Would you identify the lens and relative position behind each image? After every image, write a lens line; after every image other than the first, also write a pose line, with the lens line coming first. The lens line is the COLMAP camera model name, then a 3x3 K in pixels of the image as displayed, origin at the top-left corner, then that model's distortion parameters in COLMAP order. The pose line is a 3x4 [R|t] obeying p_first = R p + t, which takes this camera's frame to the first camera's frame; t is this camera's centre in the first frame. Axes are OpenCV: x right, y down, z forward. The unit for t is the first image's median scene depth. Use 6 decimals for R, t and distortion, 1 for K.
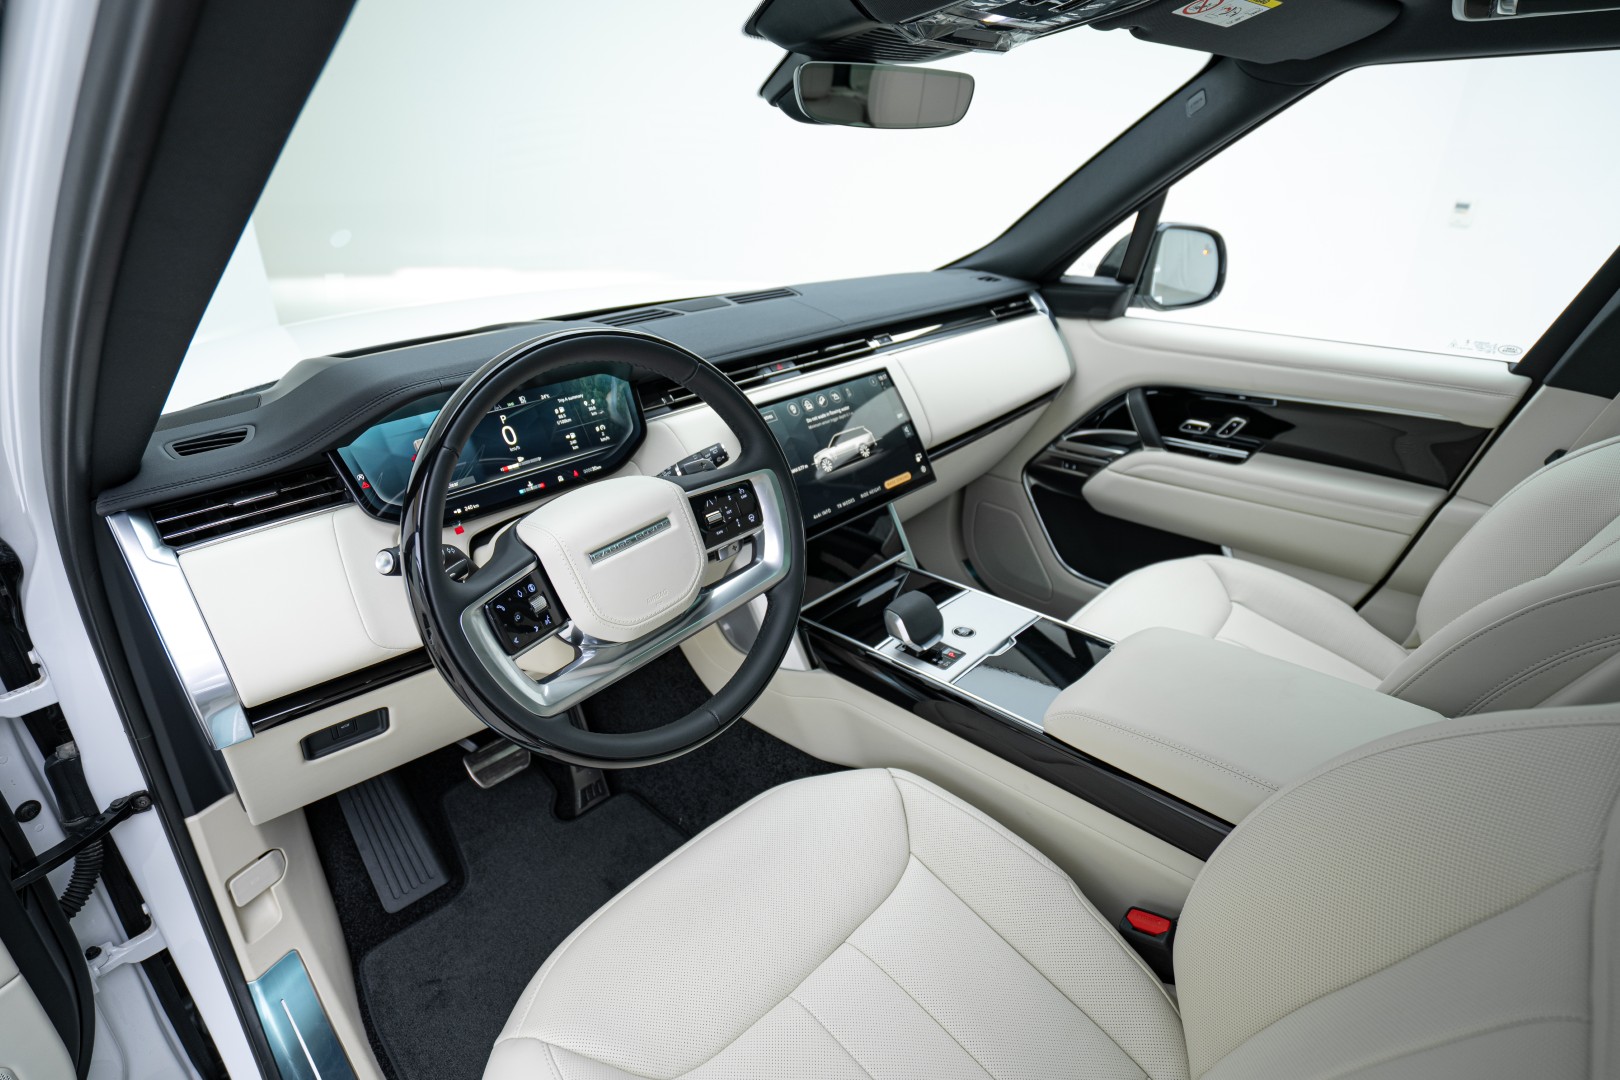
lens RADIAL K [[732.3, 0, 777.5], [0, 732.3, 541.6], [0, 0, 1]] dist [-0.001605, -0.000119]
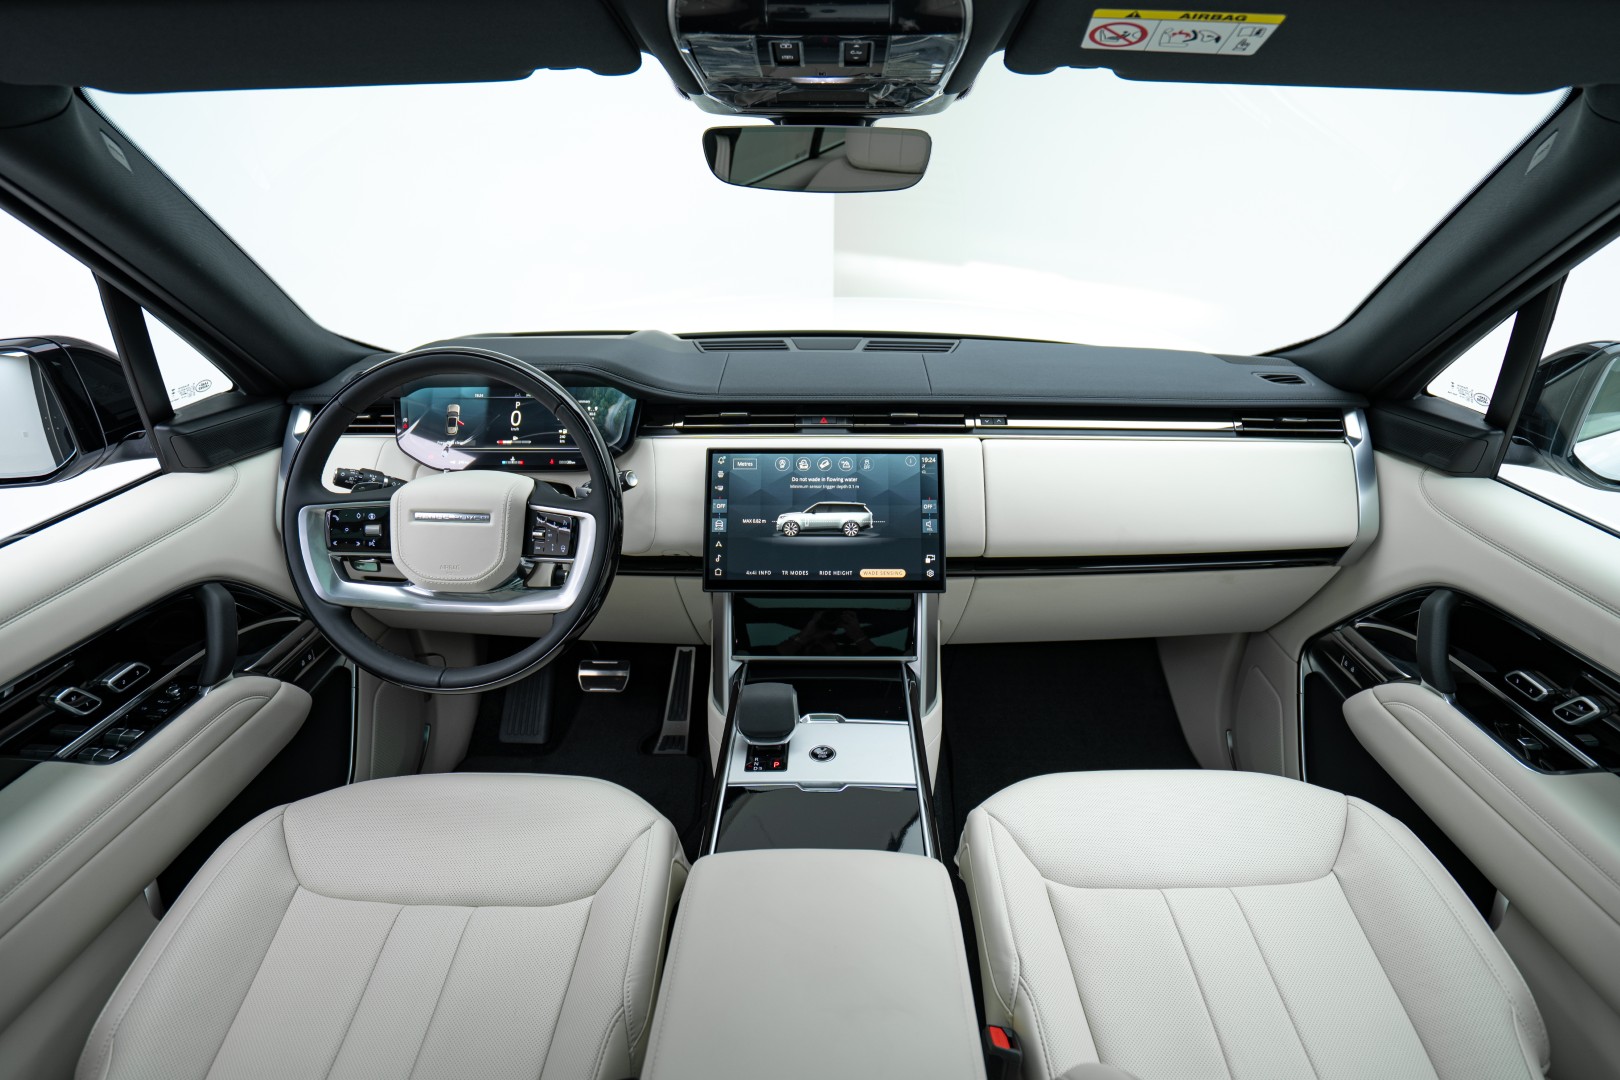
lens RADIAL K [[732.3, 0, 803.6], [0, 732.3, 532.6], [0, 0, 1]] dist [-0.001605, -0.000119]
pose [[0.743118, 0.326163, -0.584289, 0.610131], [-0.332242, 0.937778, 0.100932, -0.191134], [0.580854, 0.119121, 0.805244, 0.222477]]
